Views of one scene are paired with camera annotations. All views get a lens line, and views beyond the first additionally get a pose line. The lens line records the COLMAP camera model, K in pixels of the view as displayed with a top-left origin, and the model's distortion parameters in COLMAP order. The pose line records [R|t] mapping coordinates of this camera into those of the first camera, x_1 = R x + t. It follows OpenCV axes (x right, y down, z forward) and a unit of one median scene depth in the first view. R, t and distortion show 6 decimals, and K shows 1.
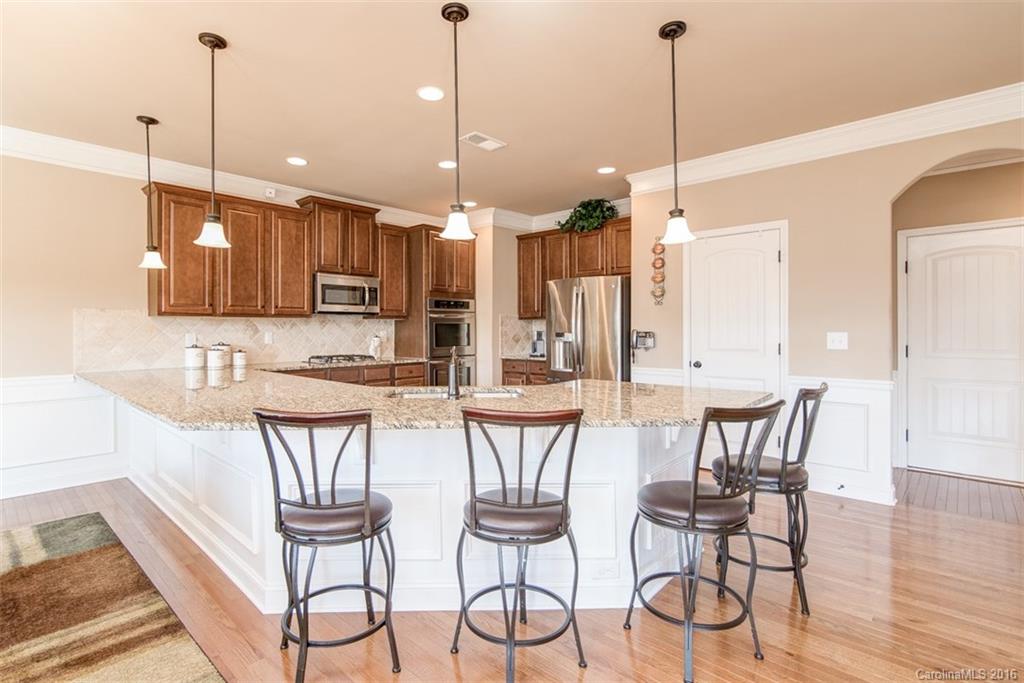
lens RADIAL K [[501.0, 0, 489.9], [0, 501.0, 331.0], [0, 0, 1]] dist [-0.010508, 0.001665]
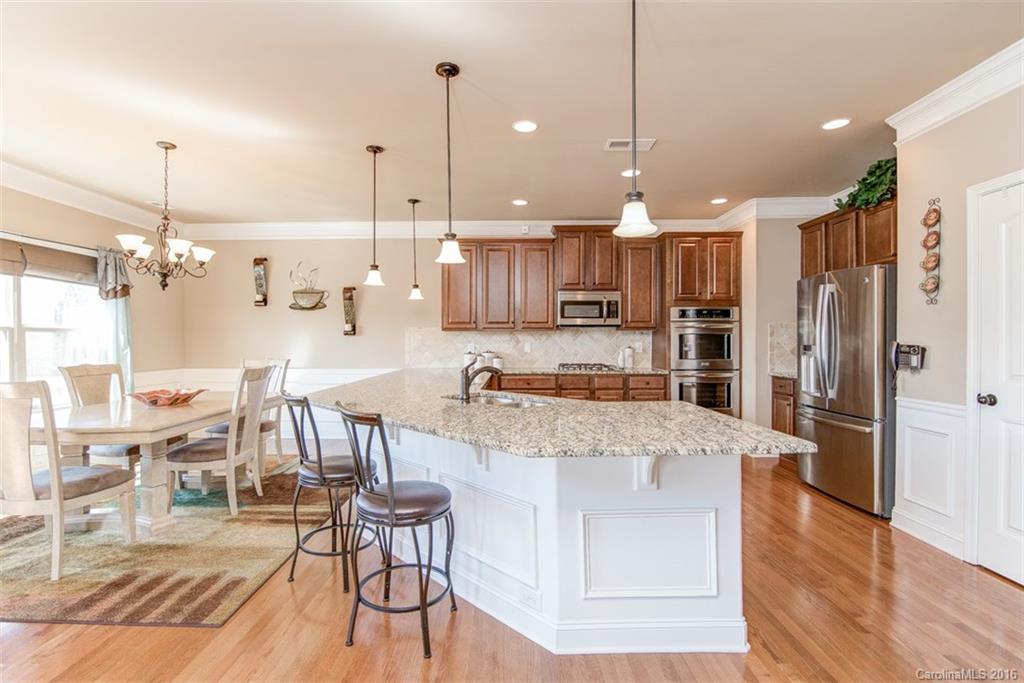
lens RADIAL K [[475.2, 0, 490.8], [0, 475.2, 342.7], [0, 0, 1]] dist [-0.014033, 0.000005]
pose [[0.673673, 0.005154, -0.739011, 0.420603], [-0.002164, 0.999985, 0.005001, -0.003918], [0.739026, -0.001770, 0.673674, 0.170438]]
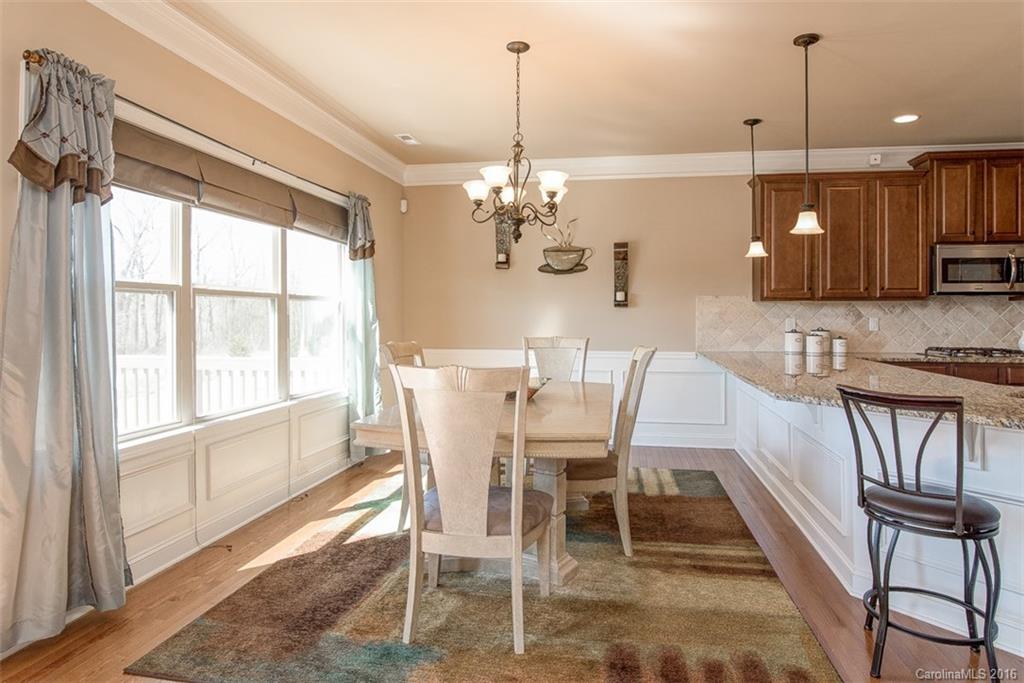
lens RADIAL K [[591.2, 0, 526.4], [0, 591.2, 315.5], [0, 0, 1]] dist [-0.016756, 0.001823]
pose [[0.567814, 0.002401, -0.823154, 0.072187], [-0.005479, 0.999985, -0.000863, 0.003407], [0.823139, 0.005000, 0.567818, -0.104839]]
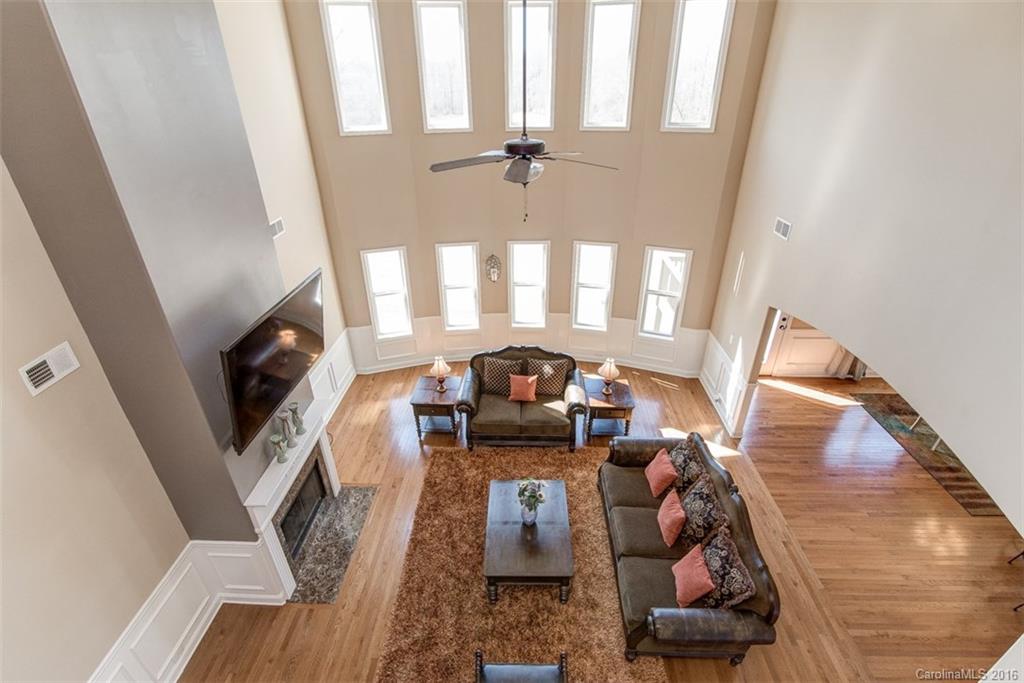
lens RADIAL K [[465.2, 0, 519.7], [0, 465.2, 338.2], [0, 0, 1]] dist [-0.016455, -0.000054]
pose [[-0.740714, 0.323563, -0.588770, 1.300936], [0.004014, 0.878495, 0.477734, -0.682428], [0.671808, 0.351501, -0.652013, 0.108278]]
